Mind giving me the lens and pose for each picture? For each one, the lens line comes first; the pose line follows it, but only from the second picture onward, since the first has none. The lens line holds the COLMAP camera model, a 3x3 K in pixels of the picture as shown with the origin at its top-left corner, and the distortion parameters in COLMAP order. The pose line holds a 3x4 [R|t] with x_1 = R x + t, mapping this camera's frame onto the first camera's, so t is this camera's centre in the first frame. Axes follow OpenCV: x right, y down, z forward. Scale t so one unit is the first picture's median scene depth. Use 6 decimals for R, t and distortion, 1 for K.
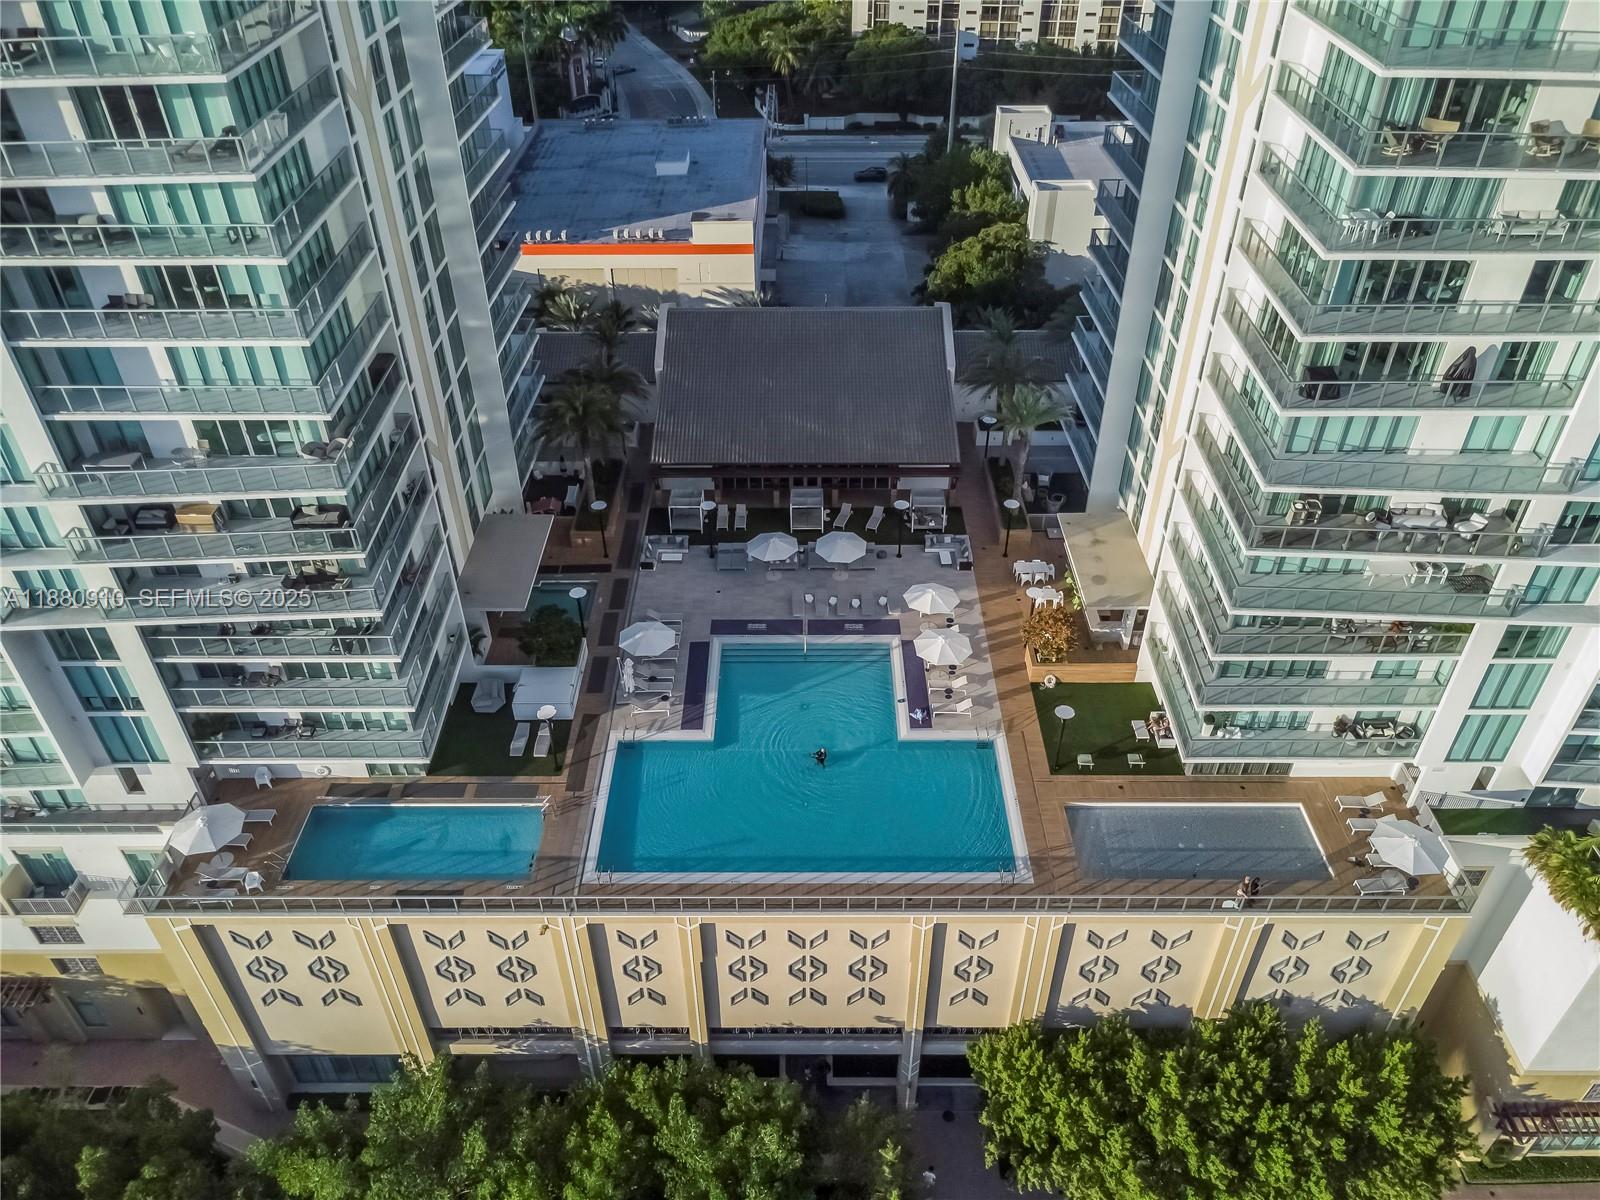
lens RADIAL K [[1145.5, 0, 806.0], [0, 1145.5, 606.2], [0, 0, 1]] dist [0.022551, -0.015471]
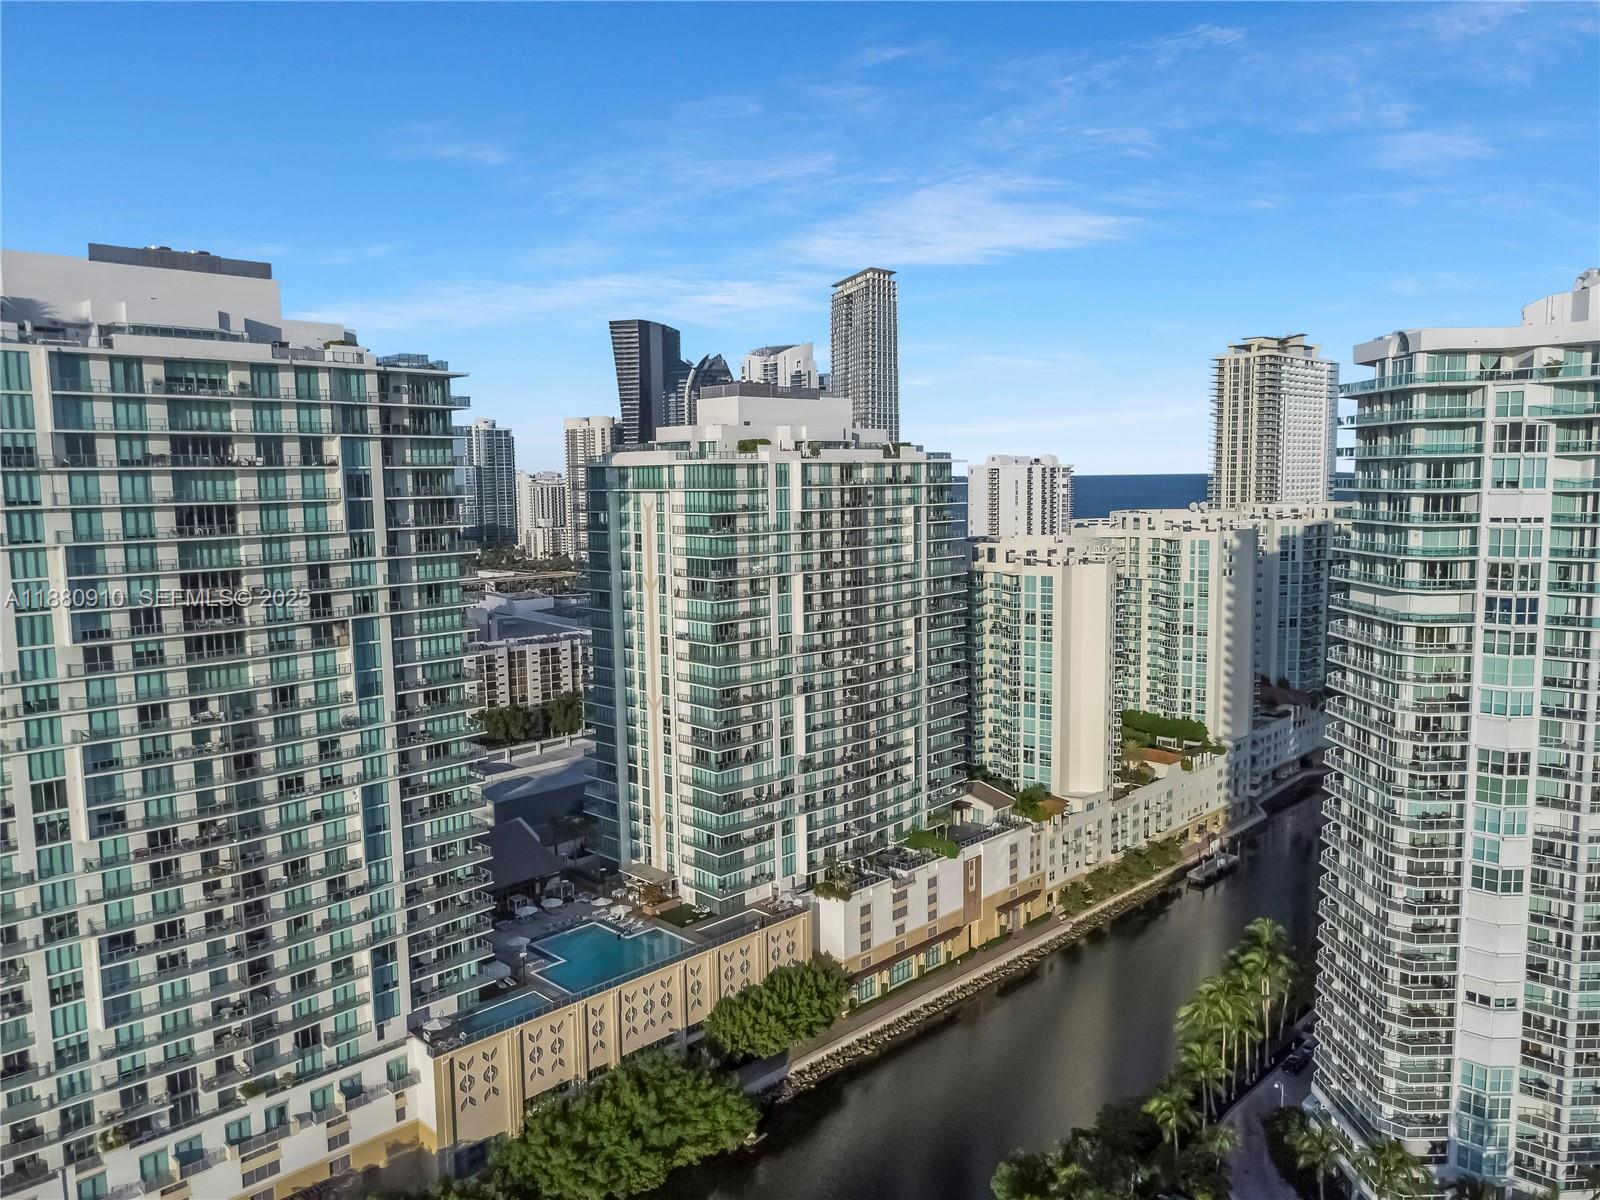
lens RADIAL K [[1145.5, 0, 802.2], [0, 1145.5, 602.1], [0, 0, 1]] dist [0.022551, -0.015471]
pose [[0.704162, -0.081908, 0.705300, -1.814213], [0.445200, 0.824745, -0.348702, 0.730475], [-0.553131, 0.559542, 0.617219, -1.619410]]
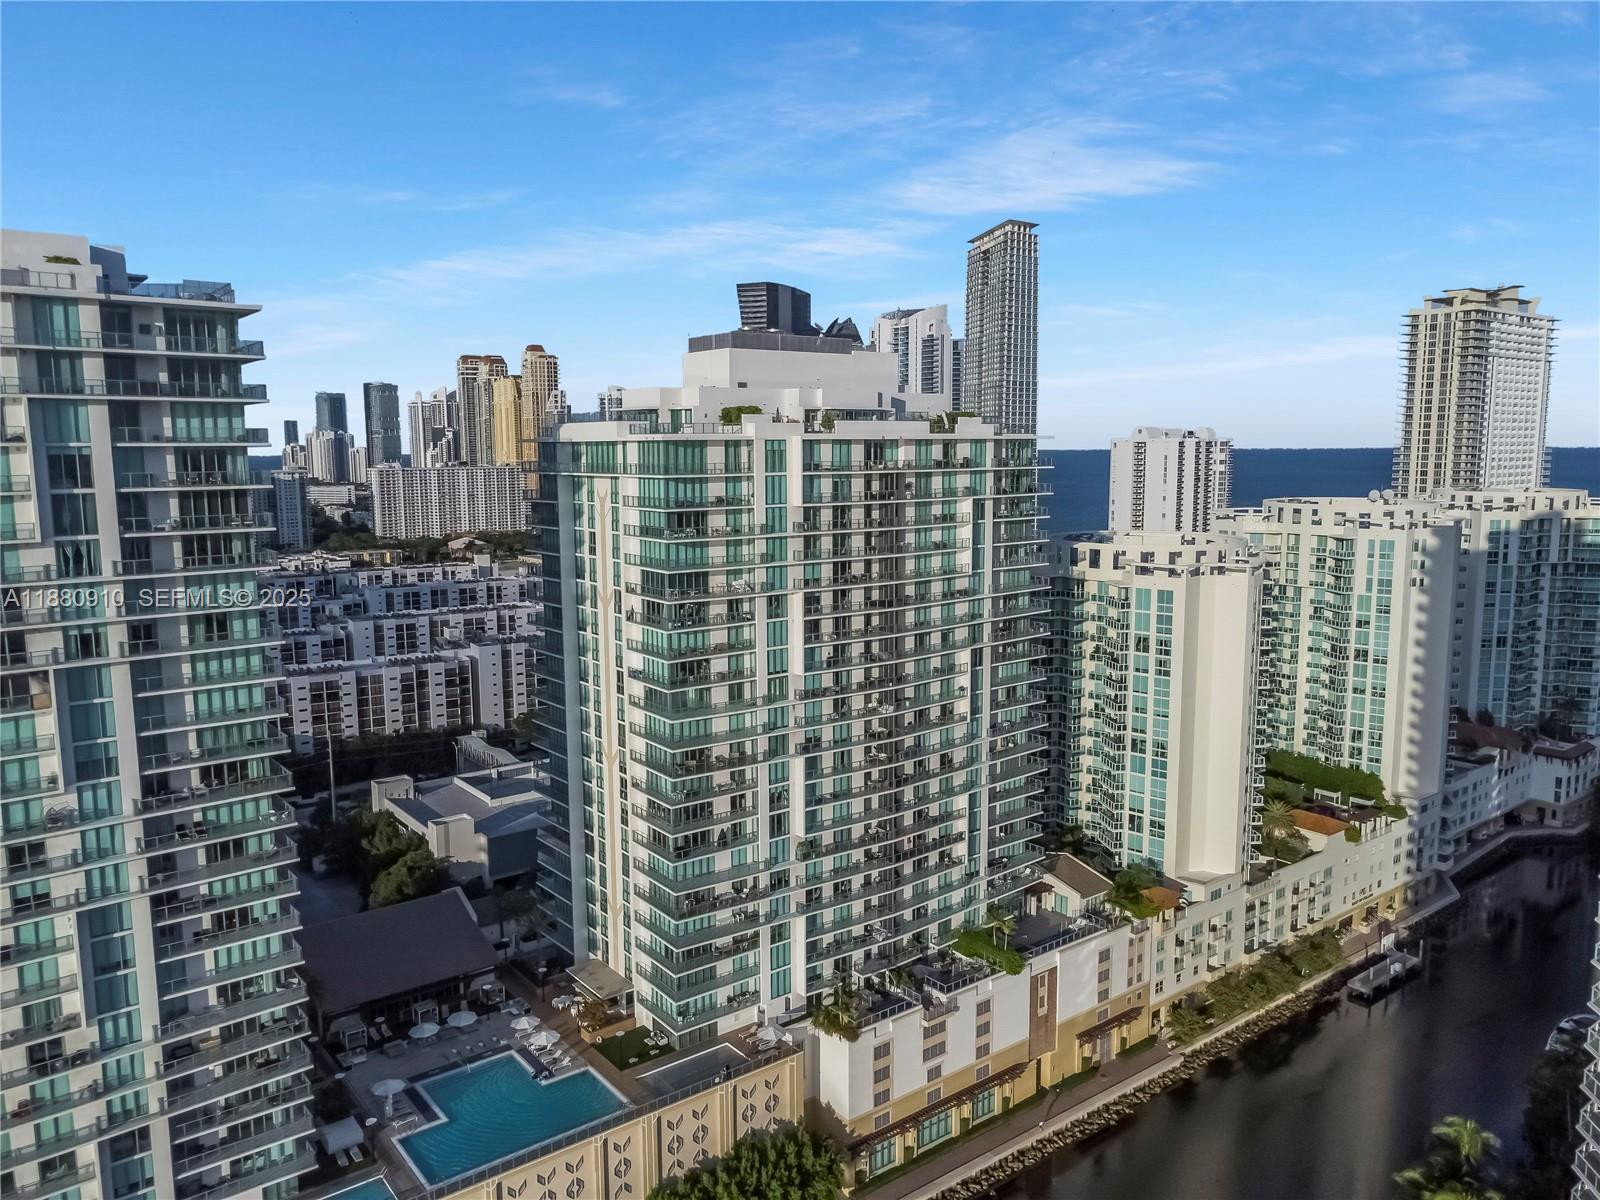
lens RADIAL K [[1145.5, 0, 803.6], [0, 1145.5, 601.0], [0, 0, 1]] dist [0.022551, -0.015471]
pose [[0.791064, -0.080429, 0.606423, -0.866291], [0.377930, 0.843764, -0.381093, 0.422097], [-0.481027, 0.530654, 0.697867, -1.270549]]
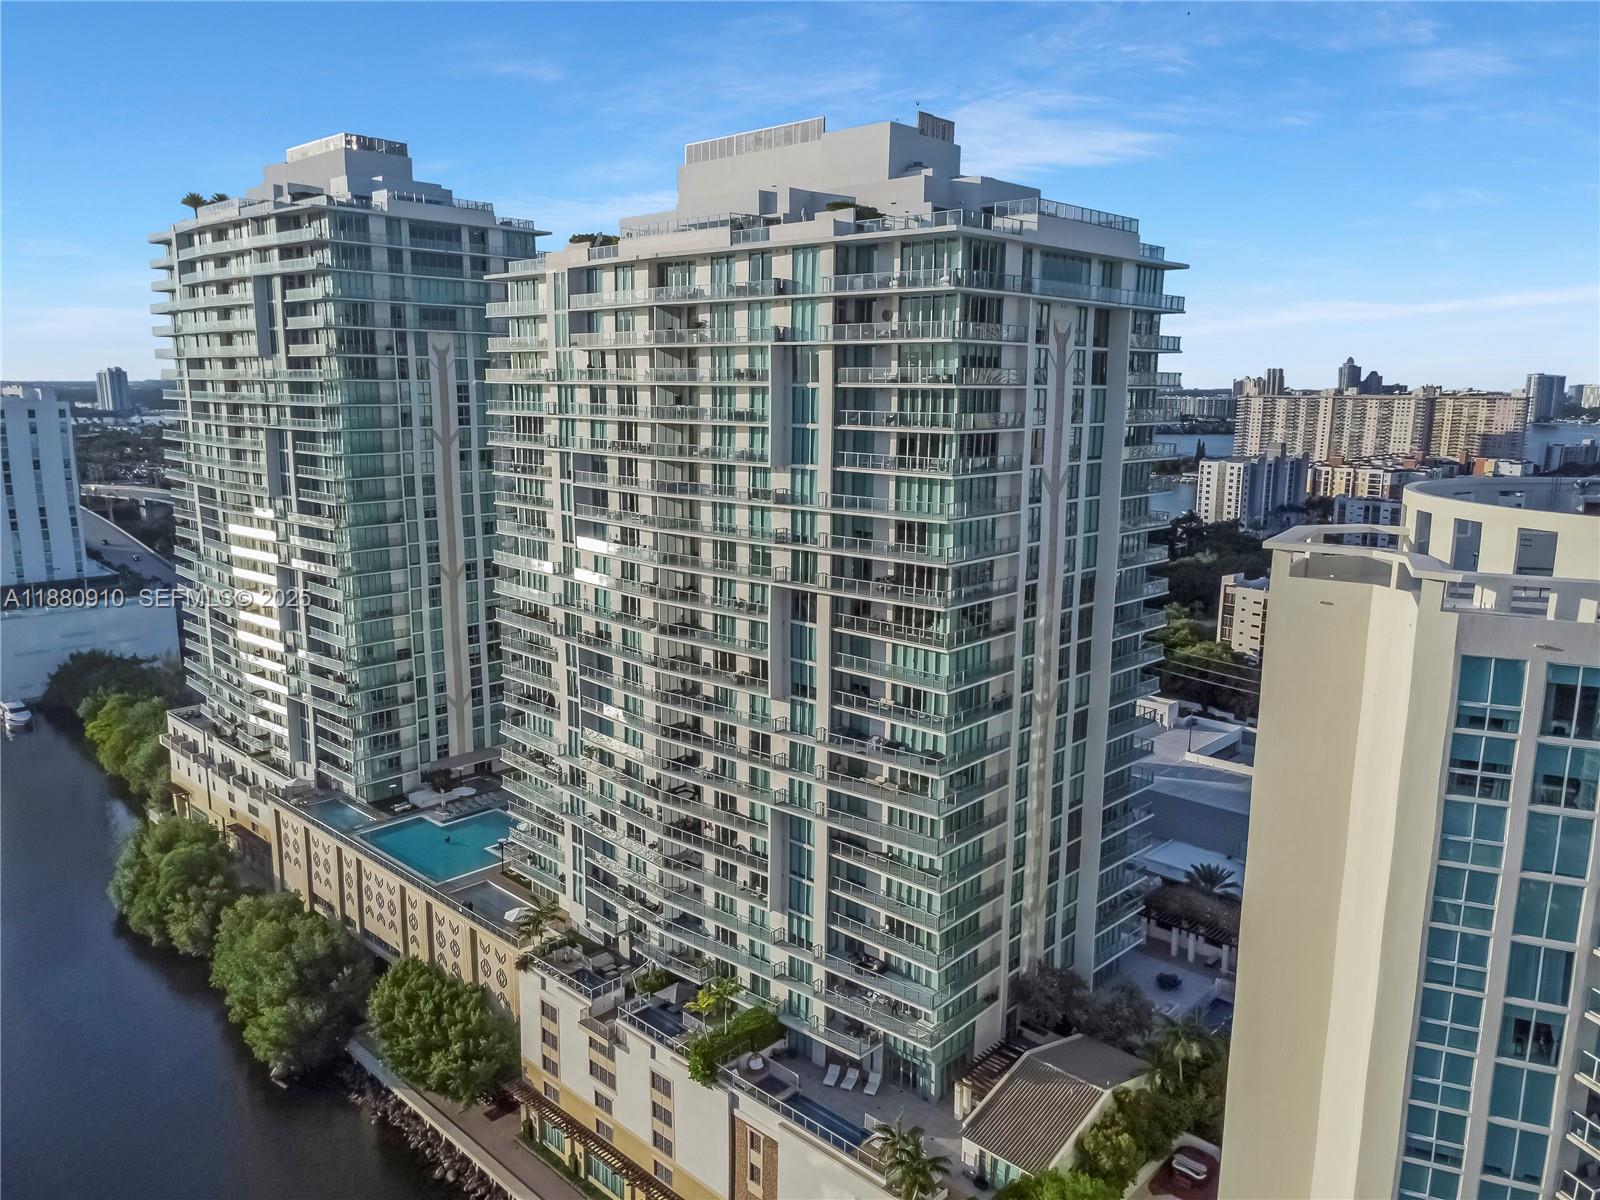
lens RADIAL K [[1145.5, 0, 806.9], [0, 1145.5, 602.5], [0, 0, 1]] dist [0.022551, -0.015471]
pose [[0.737518, 0.142001, -0.660229, 2.535199], [-0.426781, 0.855677, -0.292704, 0.114830], [0.523379, 0.497648, 0.691680, -0.611114]]
